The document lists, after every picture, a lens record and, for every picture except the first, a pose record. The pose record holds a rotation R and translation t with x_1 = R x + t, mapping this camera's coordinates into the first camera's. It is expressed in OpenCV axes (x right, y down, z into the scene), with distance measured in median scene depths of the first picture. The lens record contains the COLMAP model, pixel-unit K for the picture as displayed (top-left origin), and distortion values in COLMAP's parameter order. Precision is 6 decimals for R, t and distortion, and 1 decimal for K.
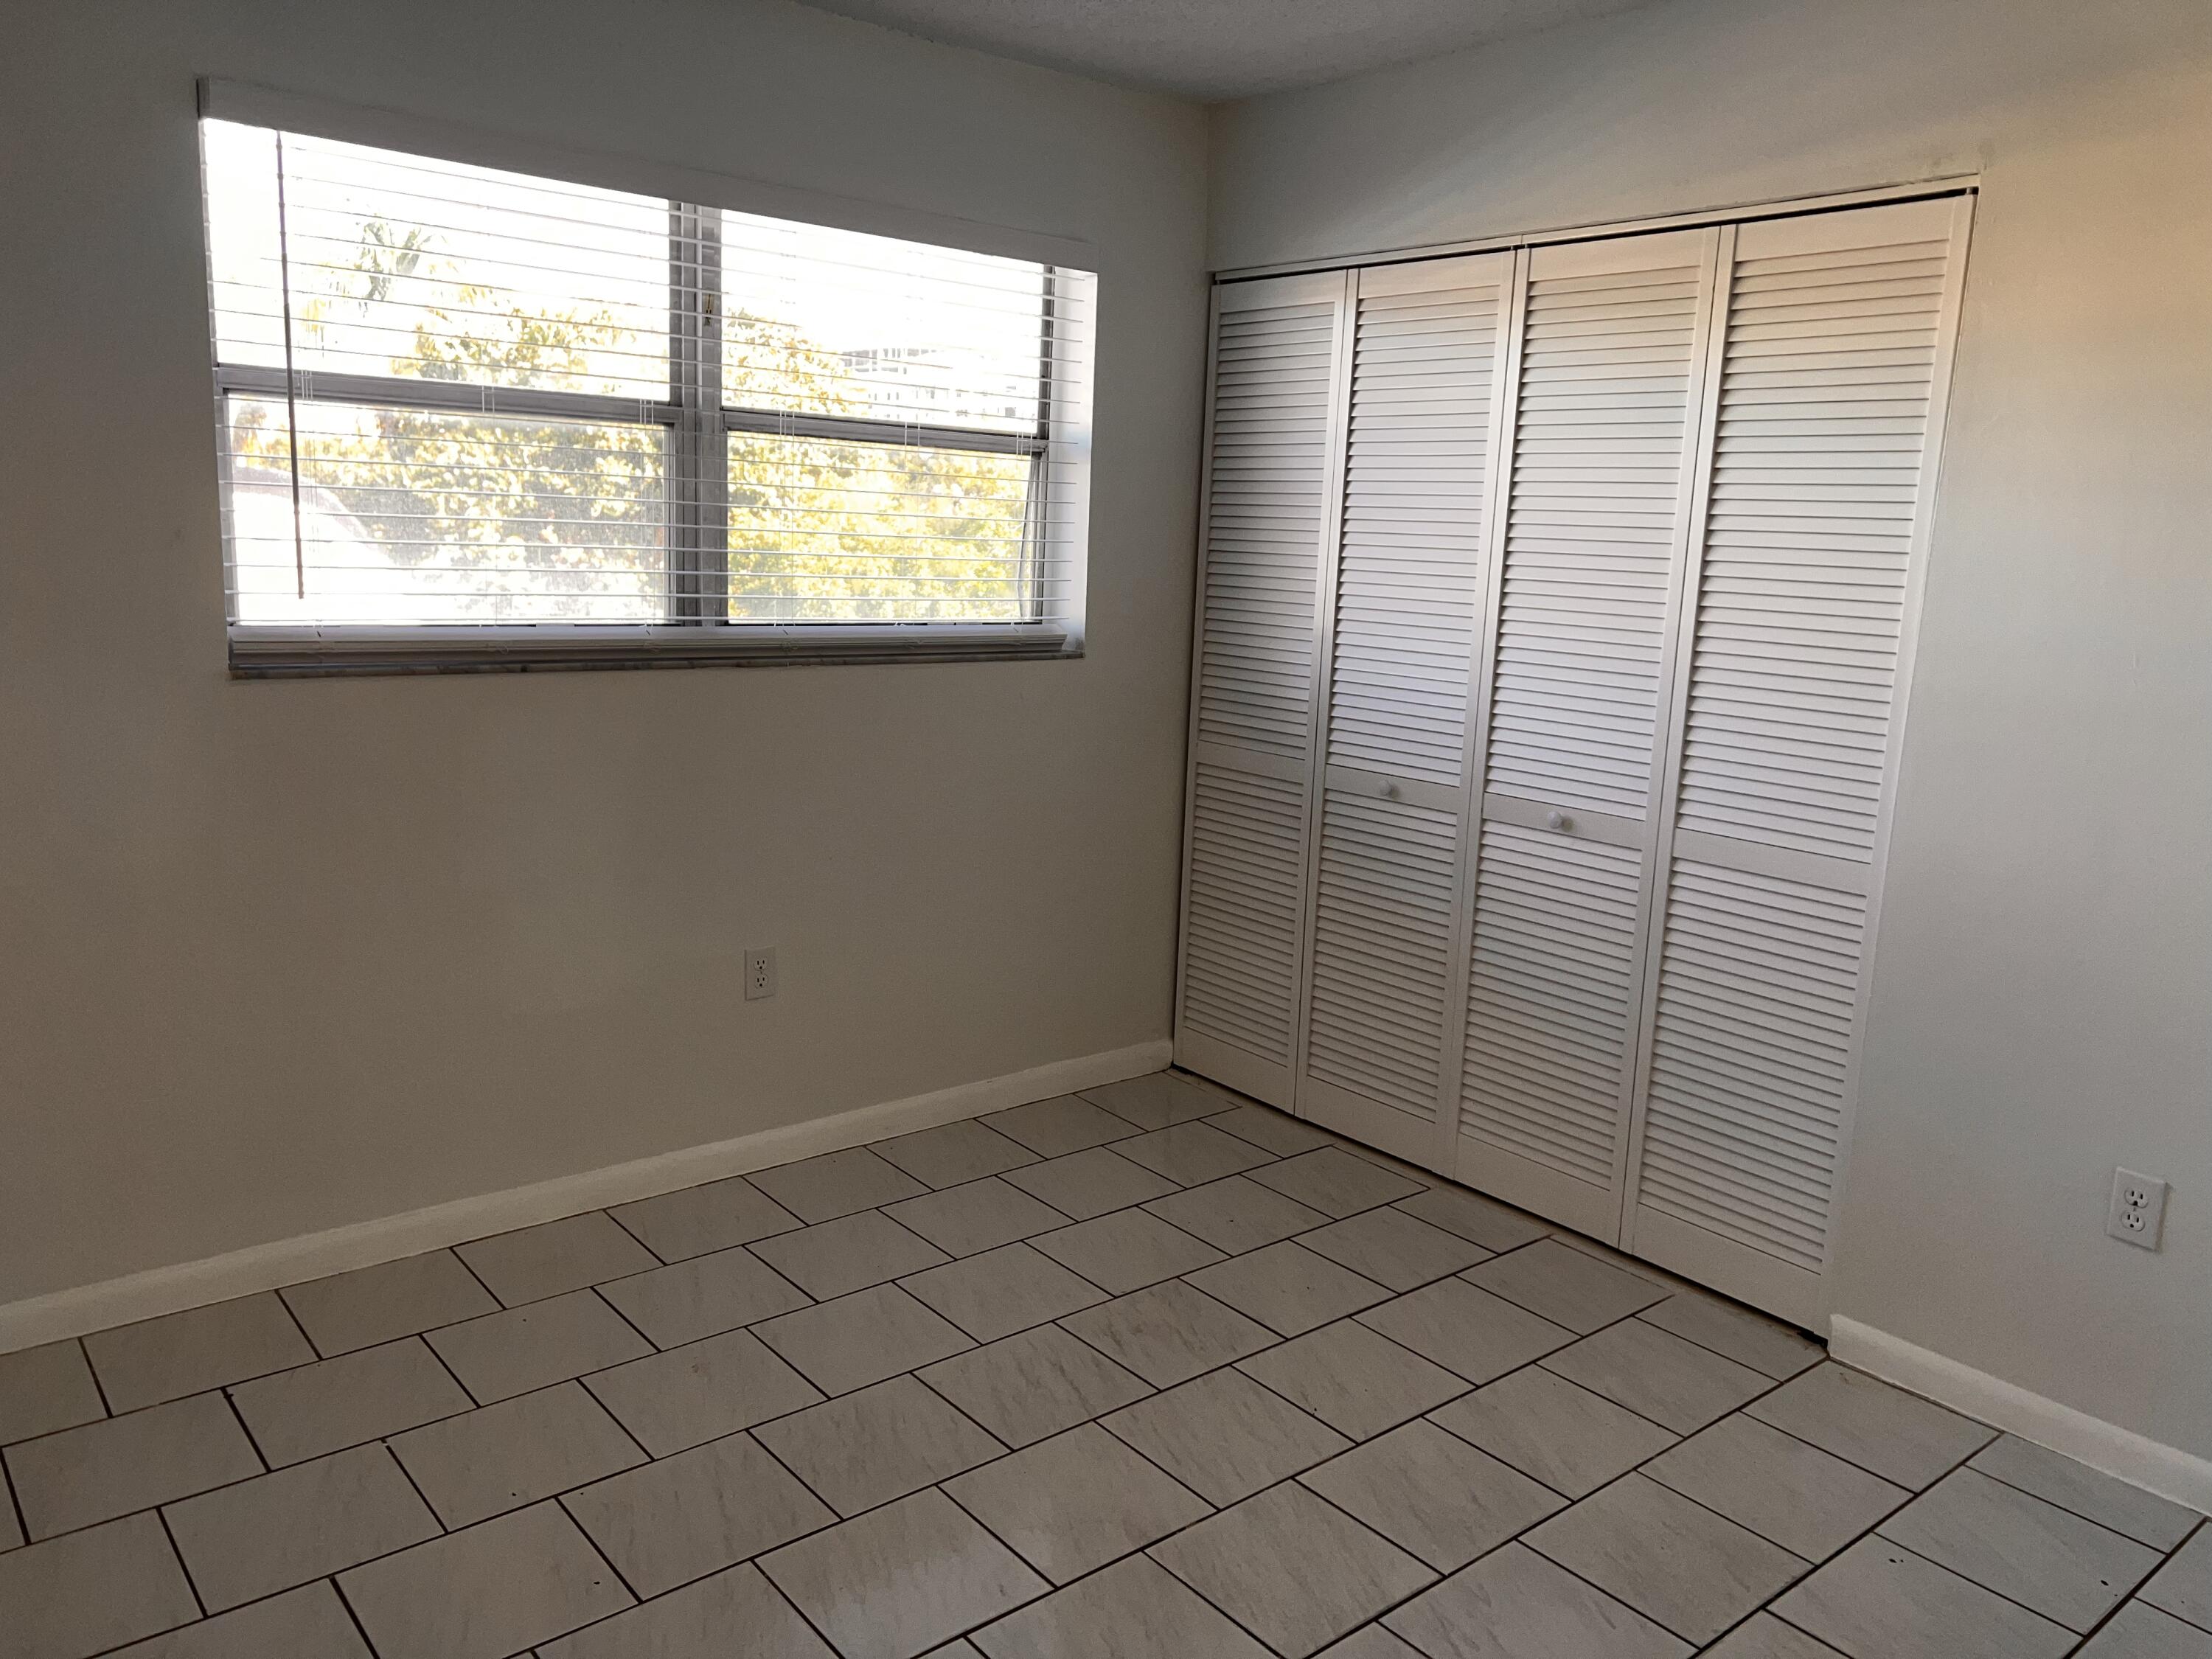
lens RADIAL K [[1665.4, 0, 1109.0], [0, 1665.4, 820.1], [0, 0, 1]] dist [0.057391, -0.068128]
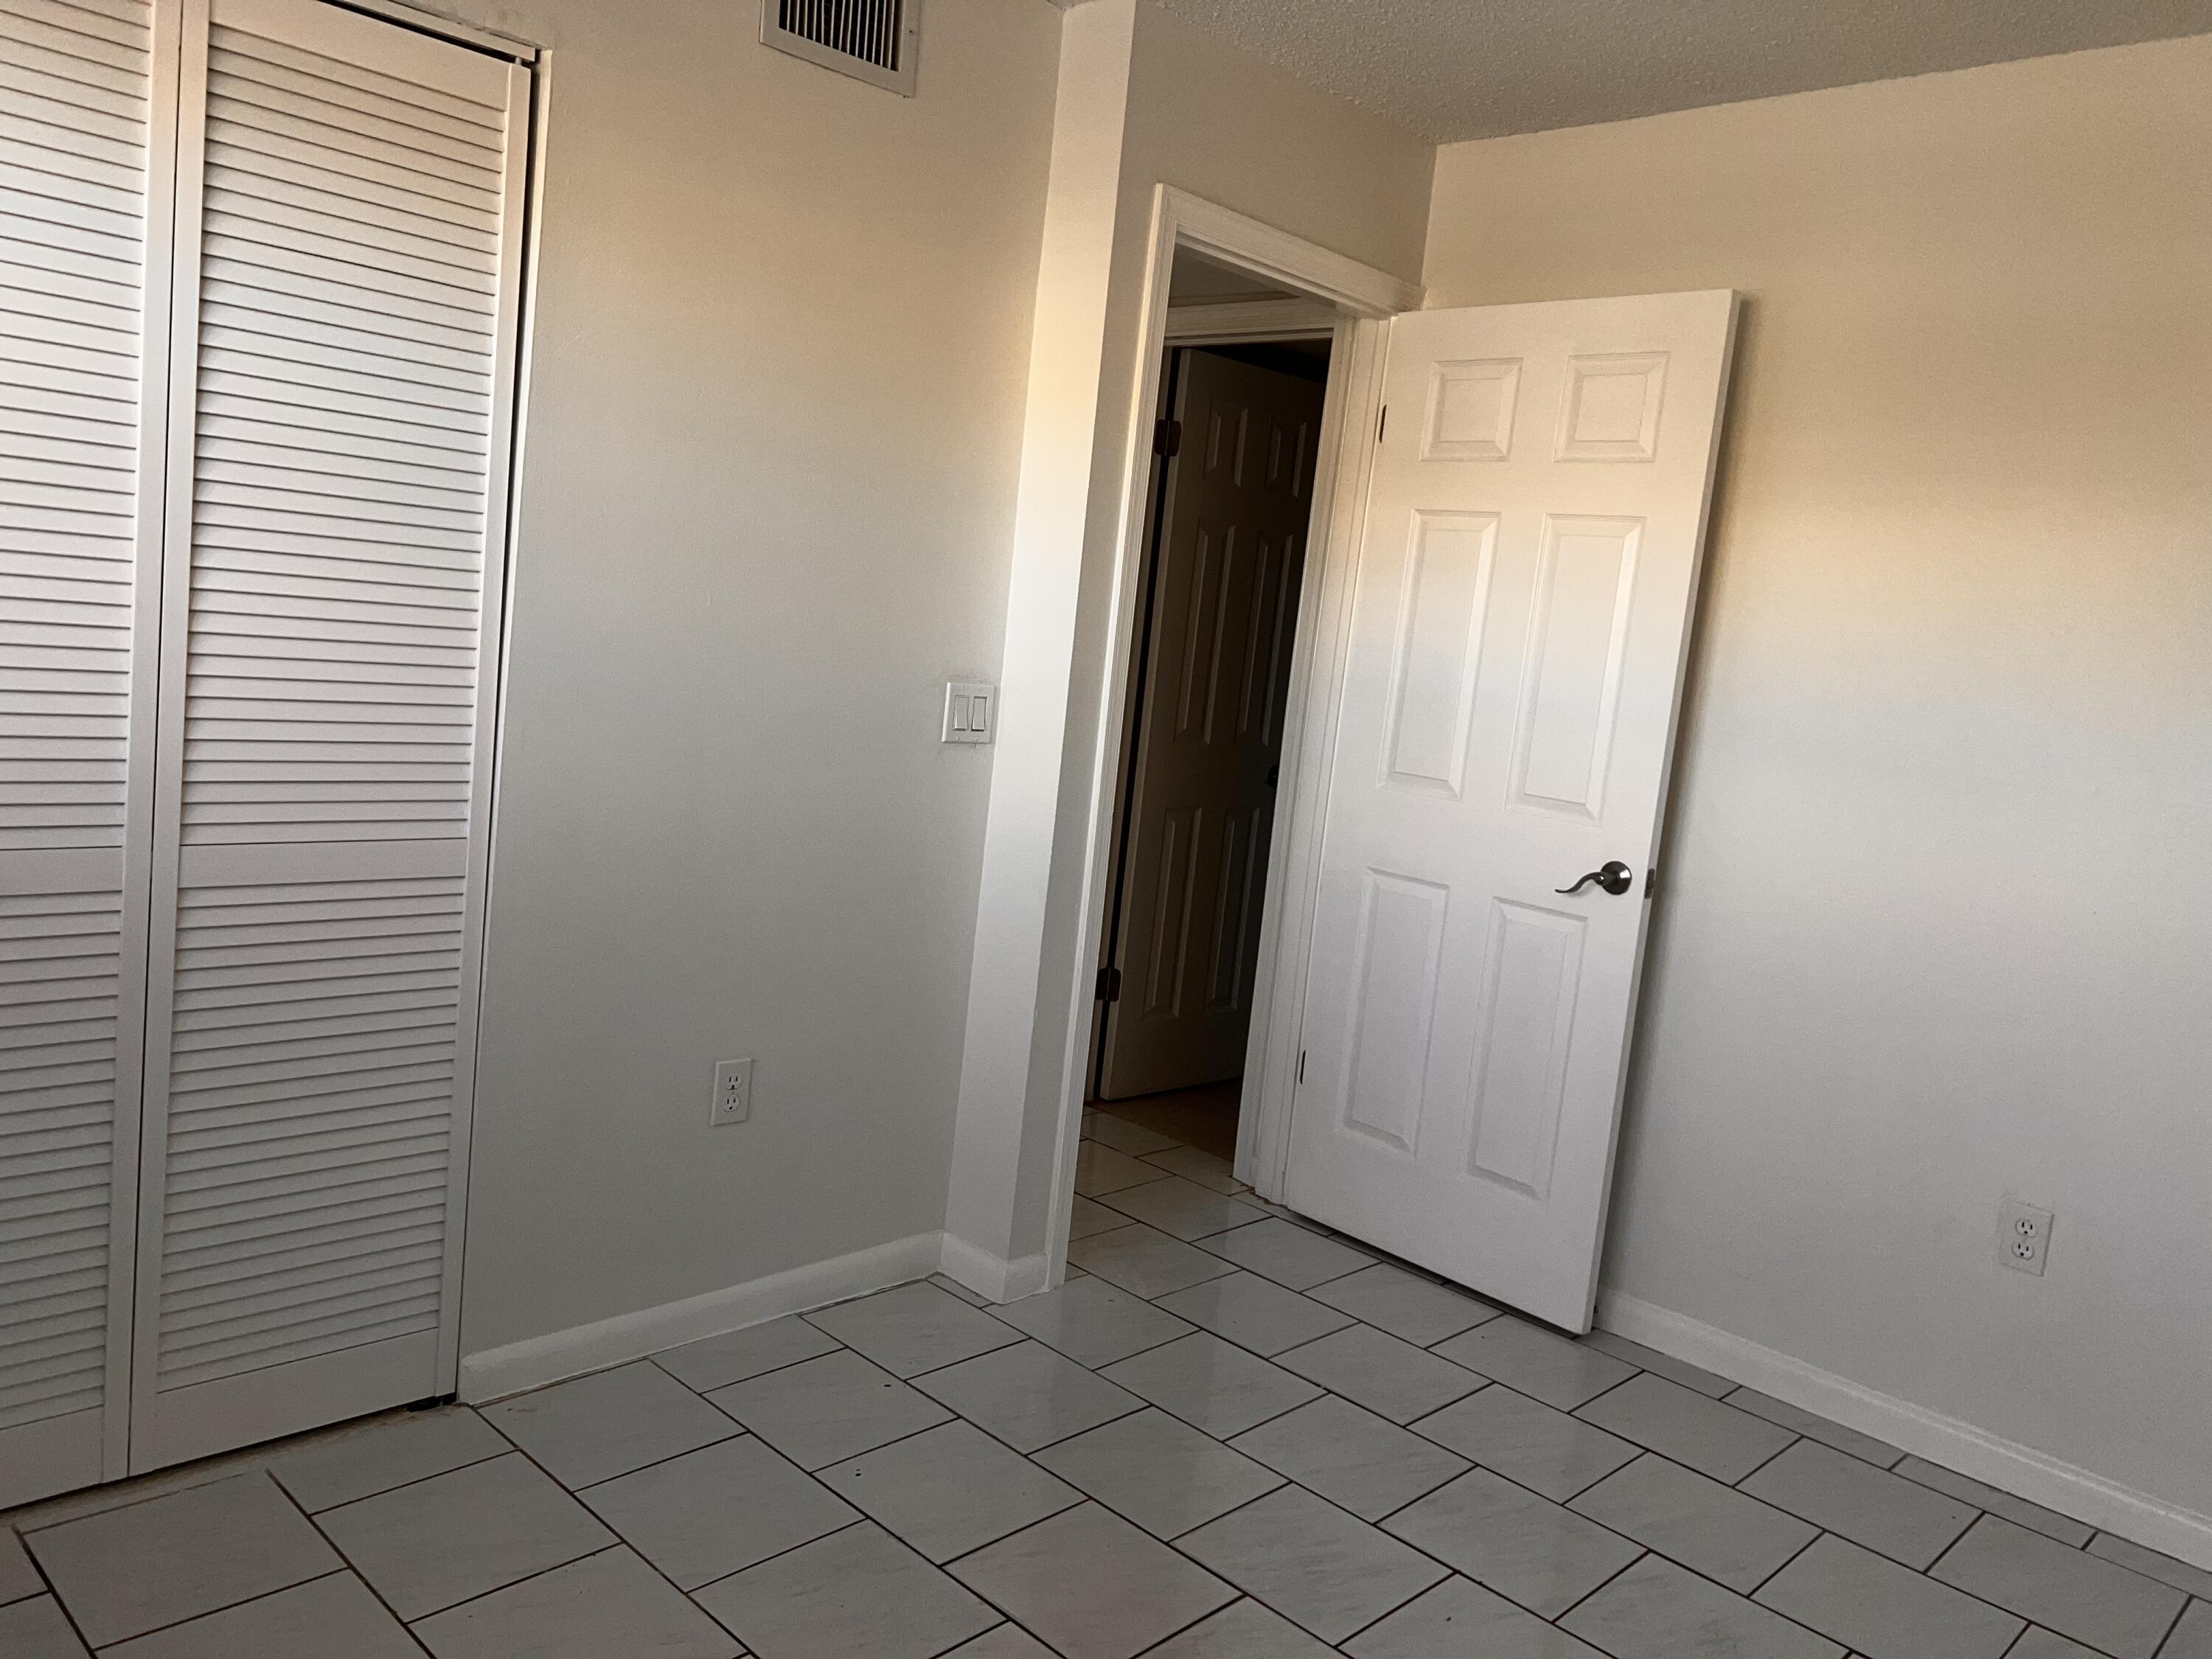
lens RADIAL K [[1665.4, 0, 1108.9], [0, 1665.4, 825.7], [0, 0, 1]] dist [0.057391, -0.068128]
pose [[-0.099614, -0.174661, 0.979577, -0.457715], [0.079048, 0.979973, 0.182770, -0.121030], [-0.991881, 0.095640, -0.083812, 0.824371]]
